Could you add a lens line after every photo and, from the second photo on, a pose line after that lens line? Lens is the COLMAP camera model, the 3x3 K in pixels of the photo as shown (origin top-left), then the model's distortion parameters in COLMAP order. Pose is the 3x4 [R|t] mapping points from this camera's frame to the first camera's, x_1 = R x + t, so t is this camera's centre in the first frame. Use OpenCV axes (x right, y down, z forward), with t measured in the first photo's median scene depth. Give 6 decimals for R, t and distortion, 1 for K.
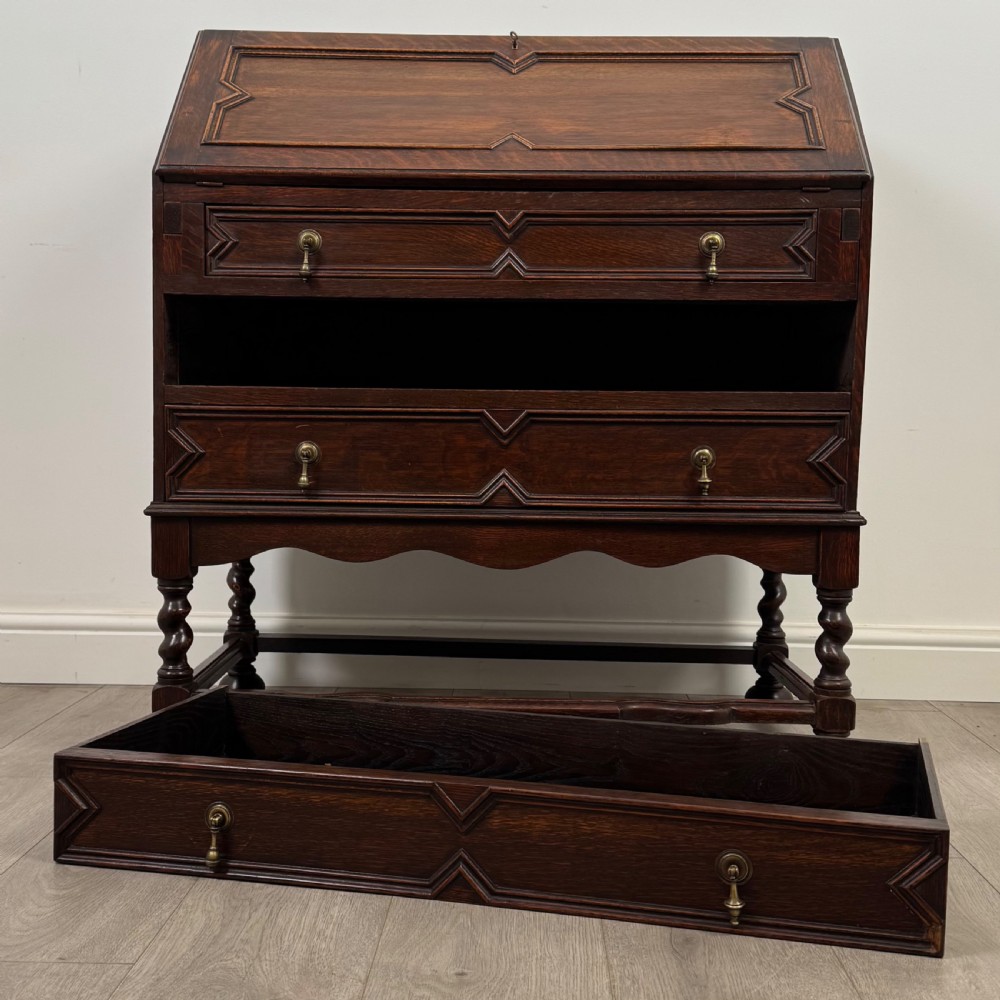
lens RADIAL K [[1429.9, 0, 496.3], [0, 1429.9, 538.3], [0, 0, 1]] dist [0.183258, -0.321379]
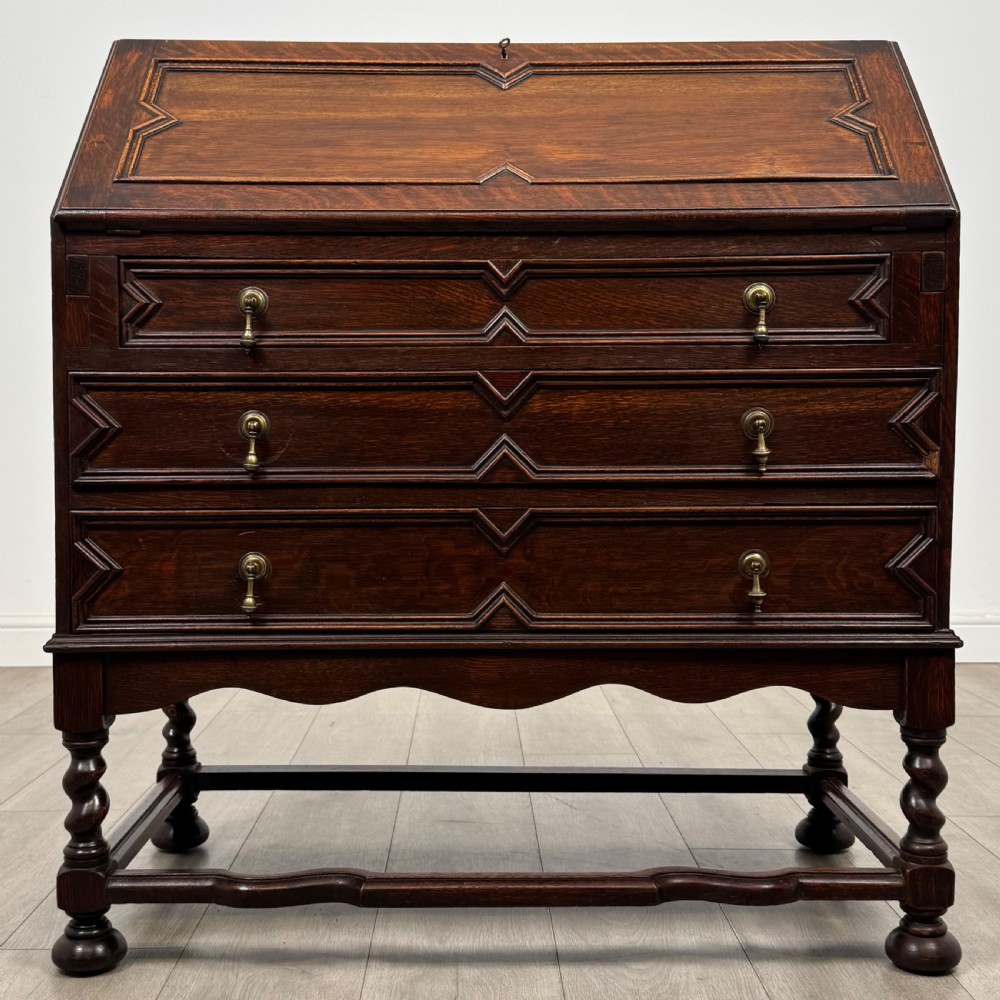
lens RADIAL K [[1475.8, 0, 503.2], [0, 1475.8, 522.5], [0, 0, 1]] dist [0.193169, -0.354412]
pose [[0.999558, -0.018261, 0.023478, -0.013340], [0.018829, 0.999530, -0.024191, -0.061639], [-0.023025, 0.024622, 0.999432, 0.181534]]
